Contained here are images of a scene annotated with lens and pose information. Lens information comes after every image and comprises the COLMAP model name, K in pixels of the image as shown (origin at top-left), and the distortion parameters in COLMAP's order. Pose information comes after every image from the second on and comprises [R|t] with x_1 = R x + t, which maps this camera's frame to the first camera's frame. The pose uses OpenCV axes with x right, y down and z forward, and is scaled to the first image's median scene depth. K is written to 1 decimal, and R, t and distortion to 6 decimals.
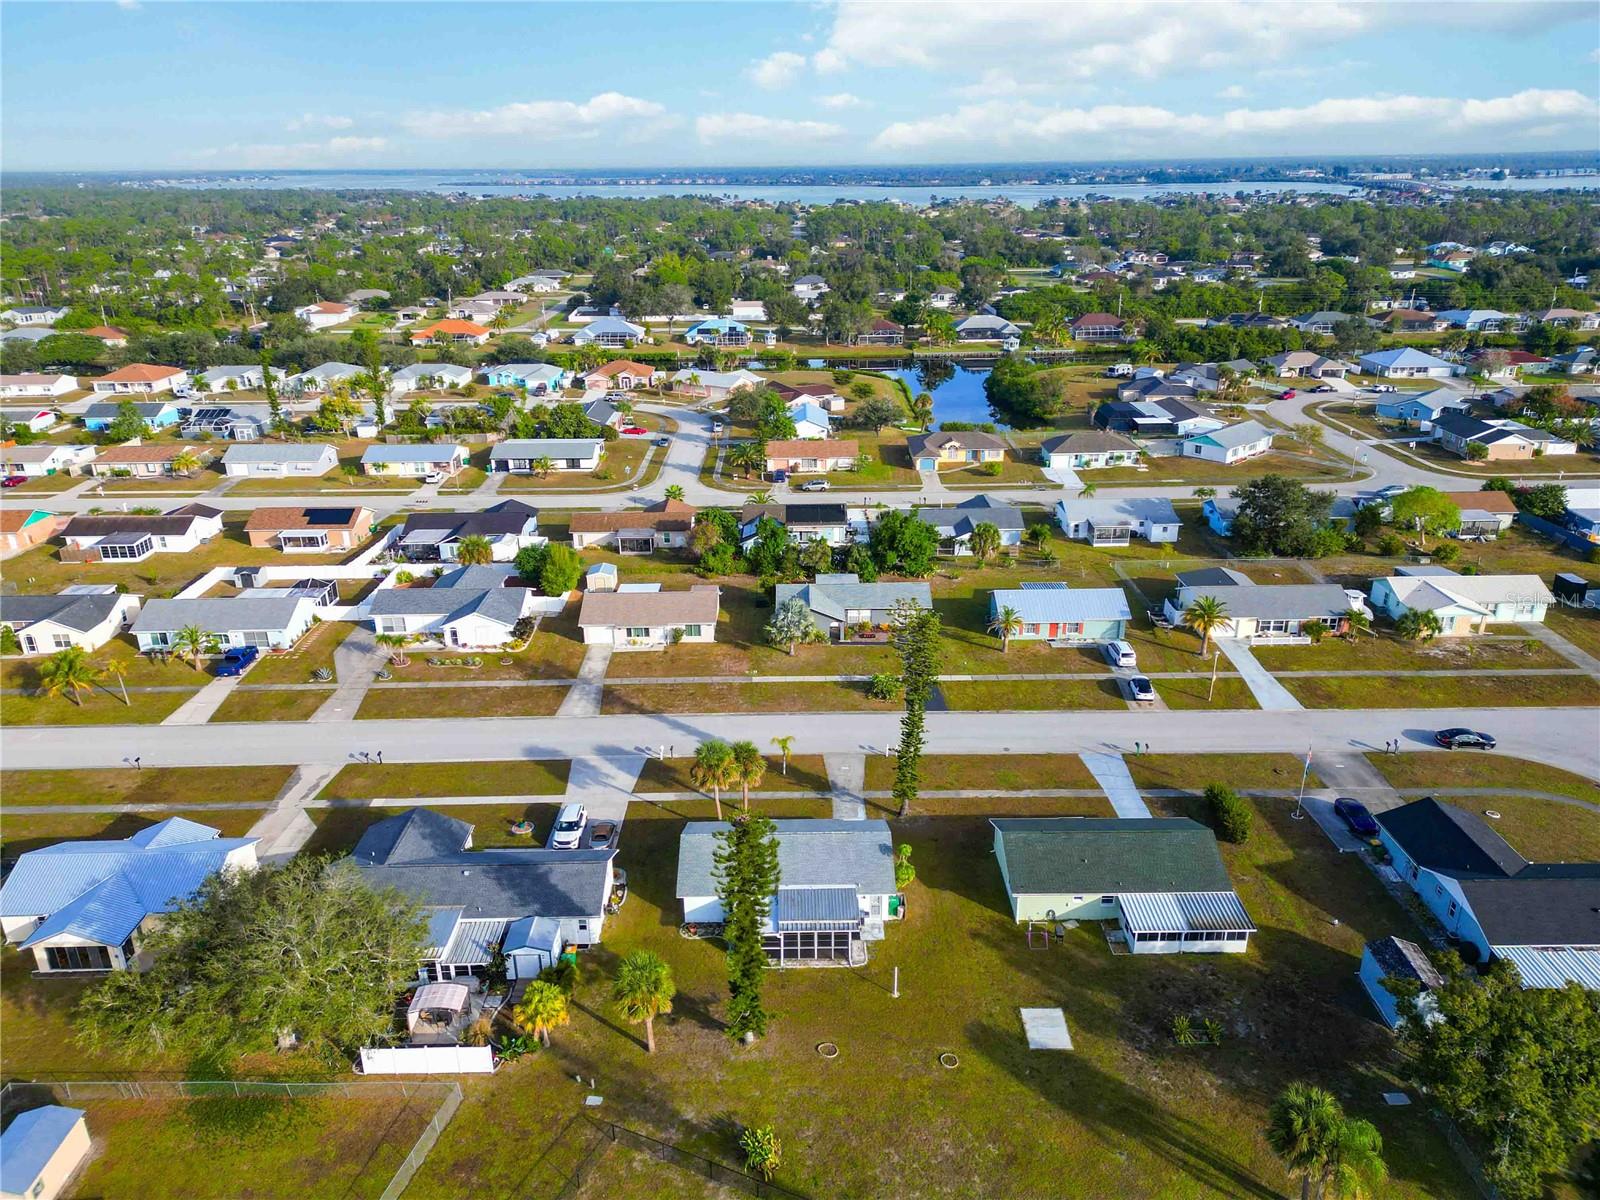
lens RADIAL K [[1113.1, 0, 800.0], [0, 1113.1, 600.0], [0, 0, 1]] dist [0.081069, -0.083128]
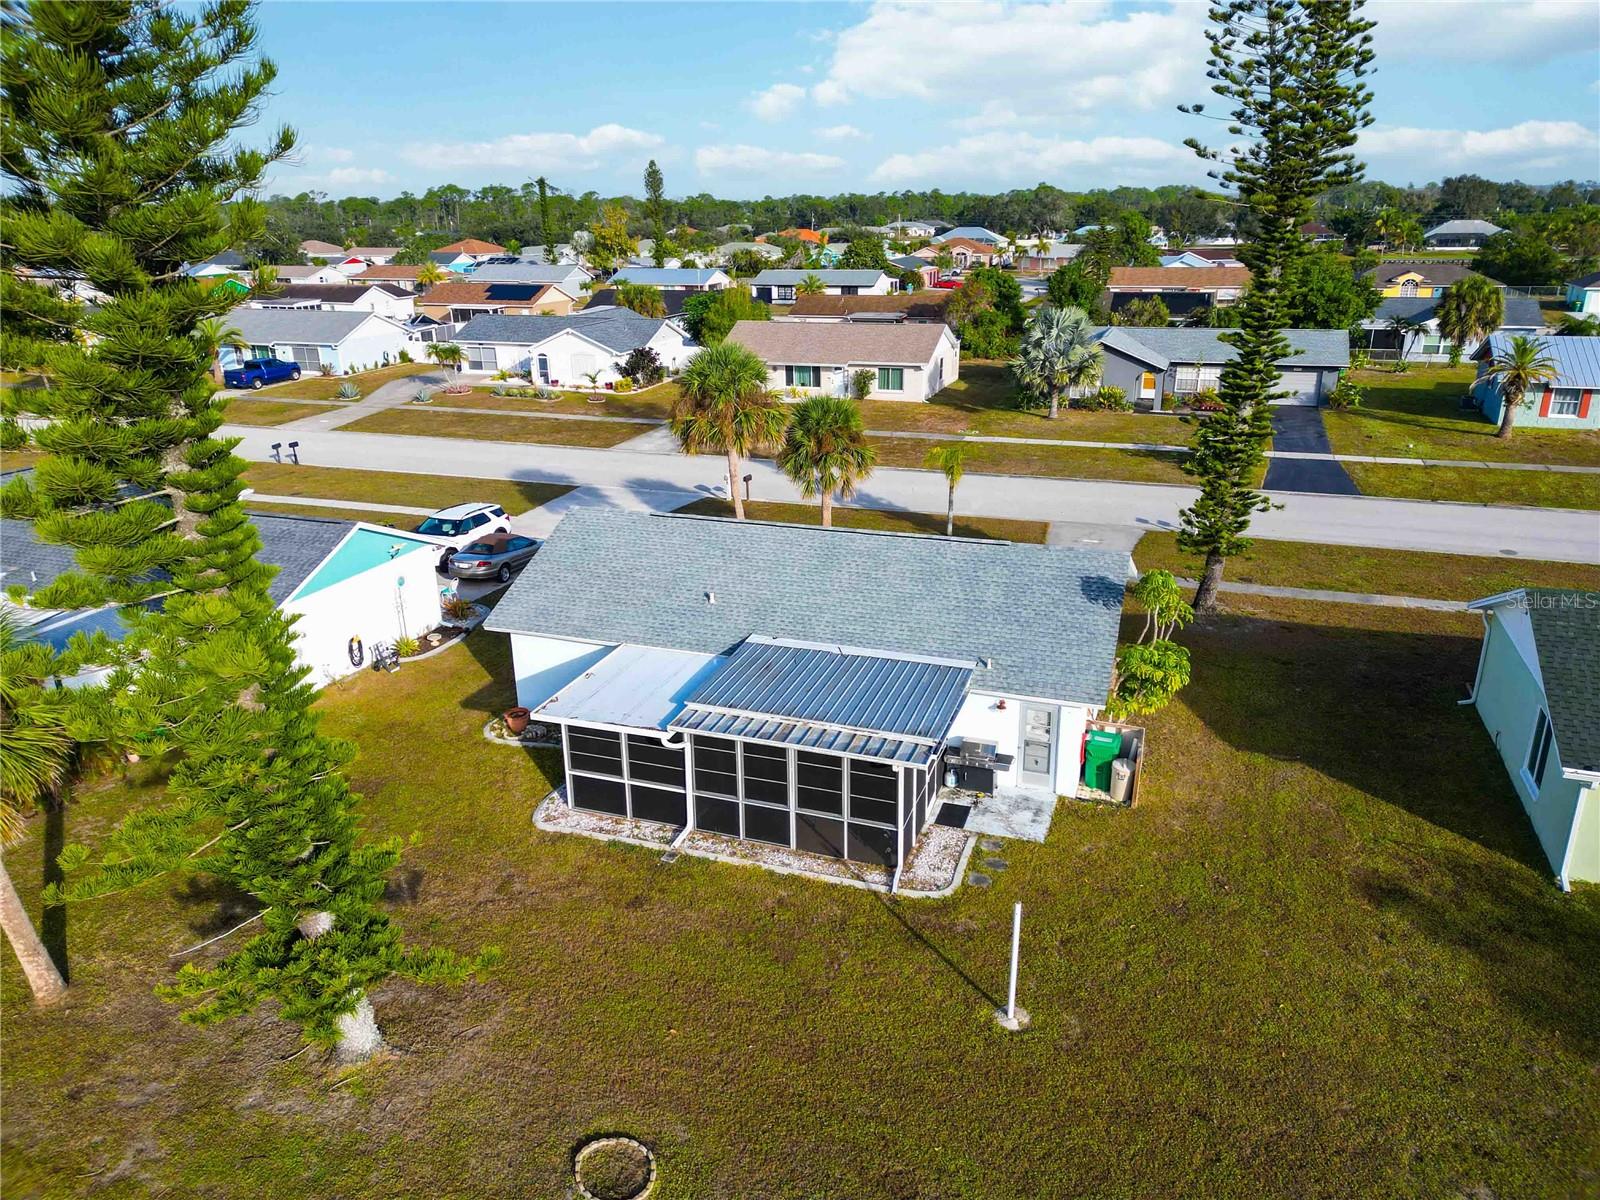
lens RADIAL K [[1113.1, 0, 800.0], [0, 1113.1, 600.0], [0, 0, 1]] dist [0.081069, -0.083128]
pose [[0.938277, 0.113418, -0.326760, 0.066013], [-0.122308, 0.992469, -0.006718, 0.156453], [0.323538, 0.046269, 0.945083, 0.437195]]
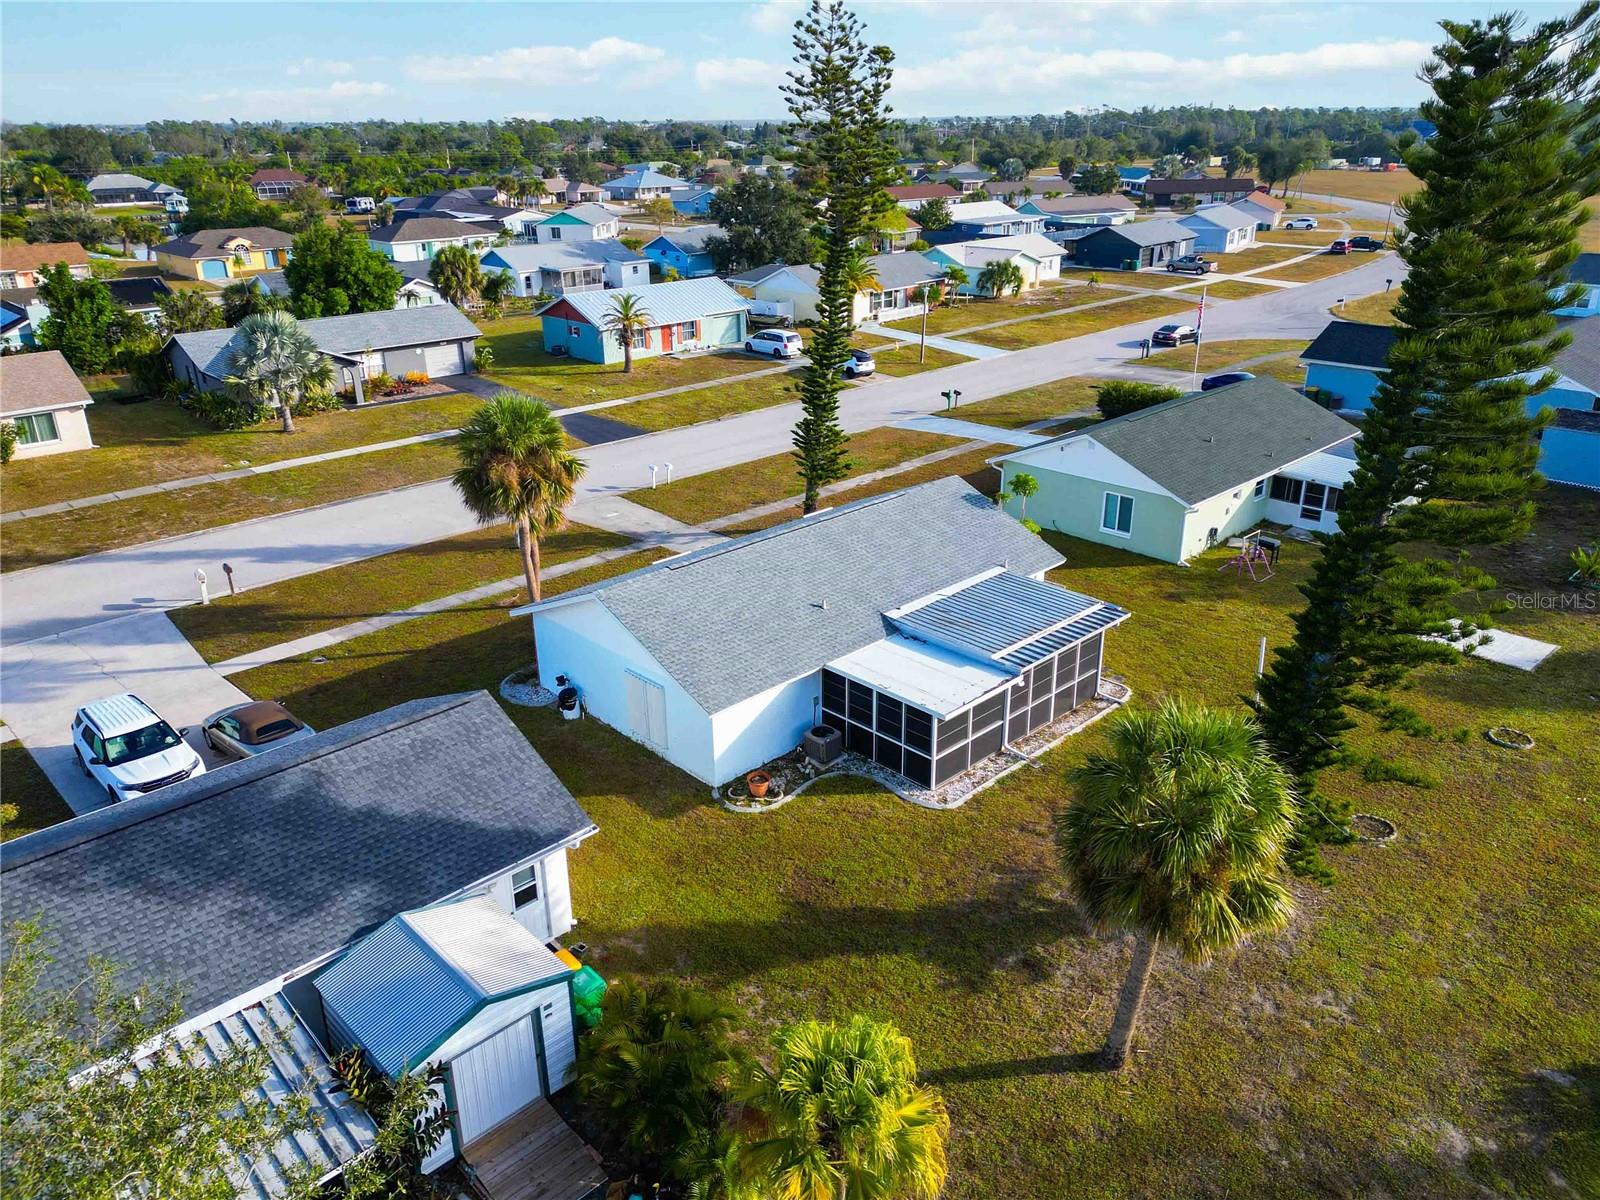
lens RADIAL K [[1140.7, 0, 800.0], [0, 1140.7, 600.0], [0, 0, 1]] dist [0.091517, -0.100068]
pose [[0.724095, -0.262051, 0.637978, -0.196435], [0.253932, 0.961324, 0.106658, 0.126094], [-0.641253, 0.084772, 0.762633, 0.446475]]
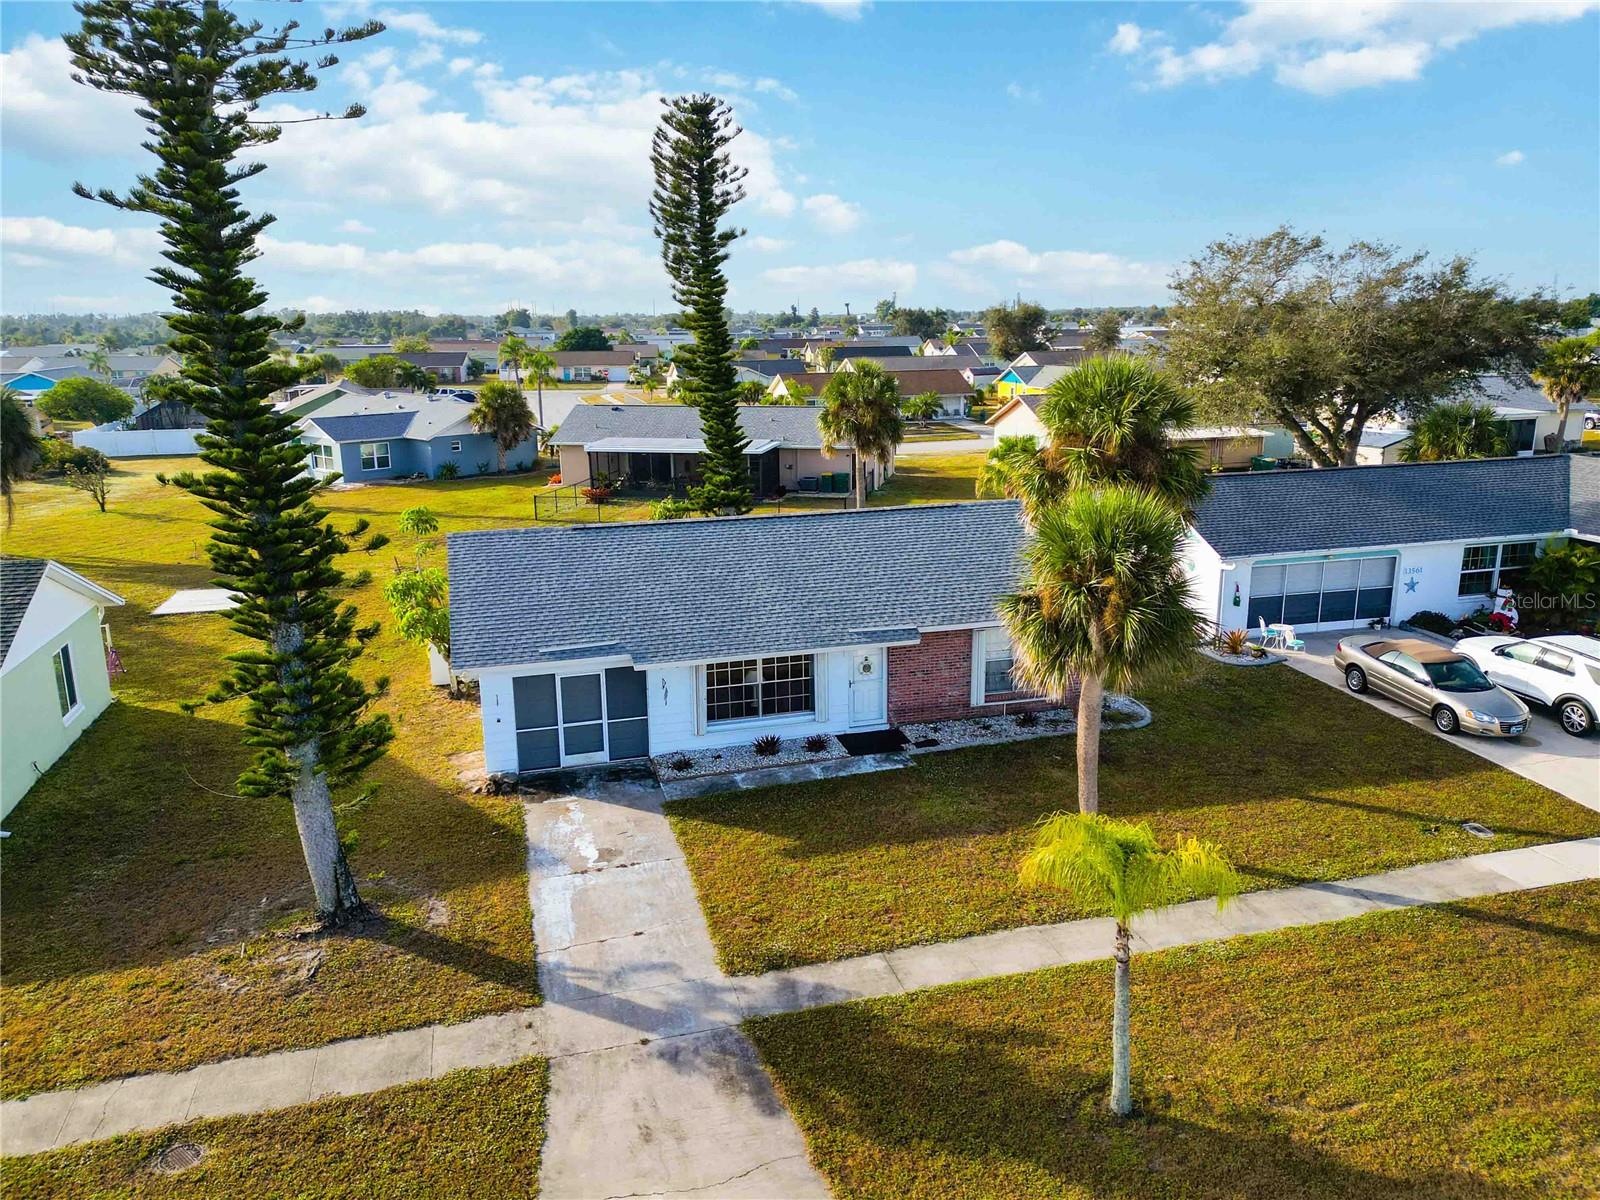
lens RADIAL K [[1165.5, 0, 800.0], [0, 1165.5, 600.0], [0, 0, 1]] dist [0.090062, -0.098140]
pose [[-0.964954, 0.084823, -0.248331, 0.045762], [-0.072518, 0.823273, 0.562994, 0.018141], [0.252199, 0.561272, -0.788270, 0.863438]]
